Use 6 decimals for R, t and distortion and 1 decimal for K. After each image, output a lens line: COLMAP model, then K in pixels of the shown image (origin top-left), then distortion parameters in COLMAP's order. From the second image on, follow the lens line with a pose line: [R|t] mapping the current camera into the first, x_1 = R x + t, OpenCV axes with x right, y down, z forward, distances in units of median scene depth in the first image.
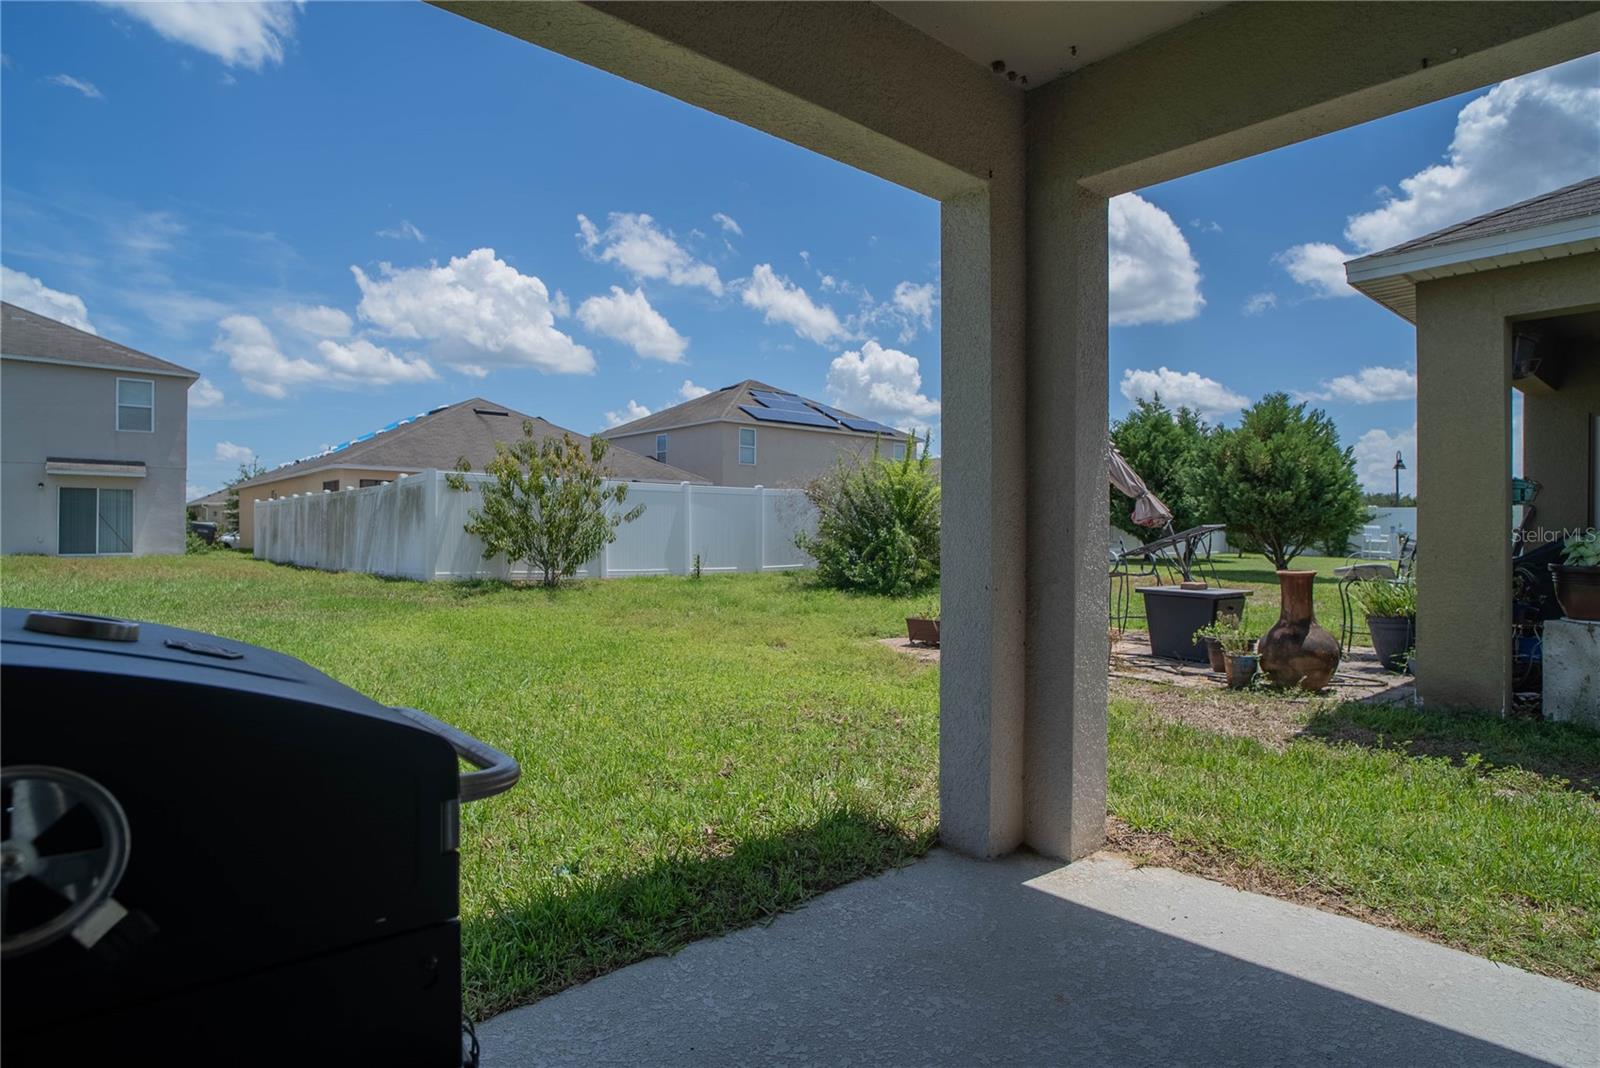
lens RADIAL K [[865.7, 0, 800.0], [0, 865.7, 534.0], [0, 0, 1]] dist [-0.055758, 0.029256]
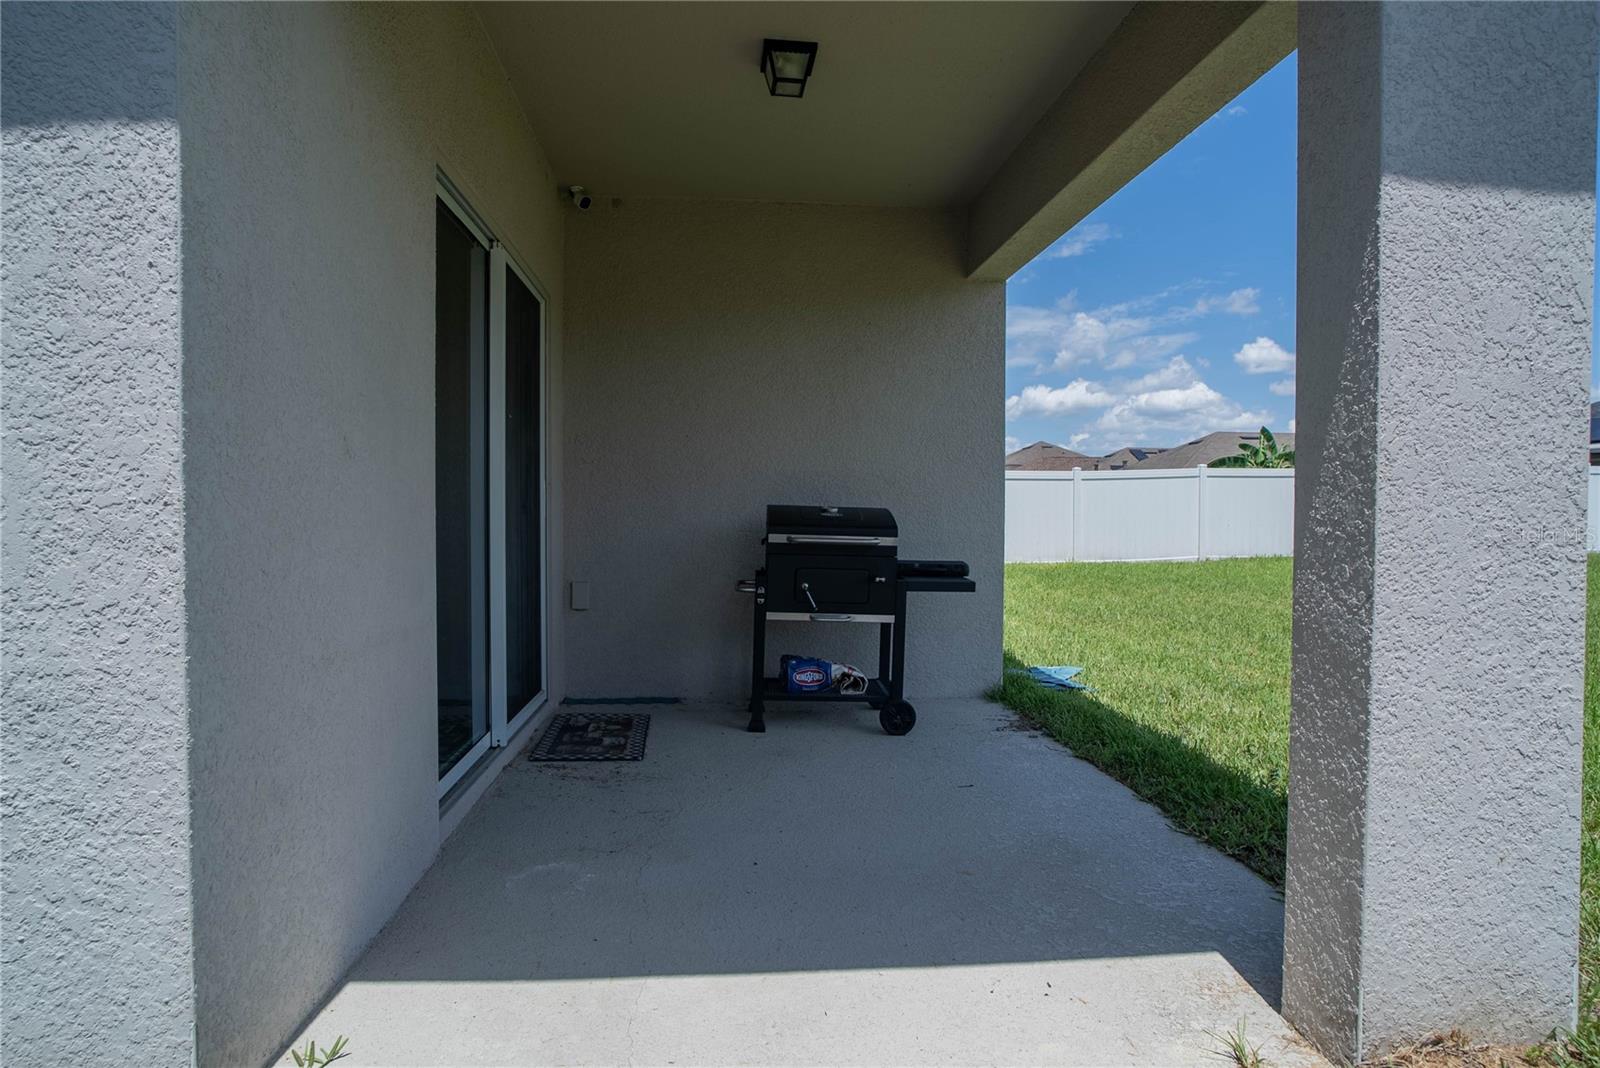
lens RADIAL K [[865.7, 0, 800.0], [0, 865.7, 534.0], [0, 0, 1]] dist [-0.055758, 0.029256]
pose [[-0.566813, 0.016318, -0.823685, 1.239525], [-0.006054, 0.999694, 0.023971, 0.038825], [0.823824, 0.018574, -0.566541, 1.288856]]
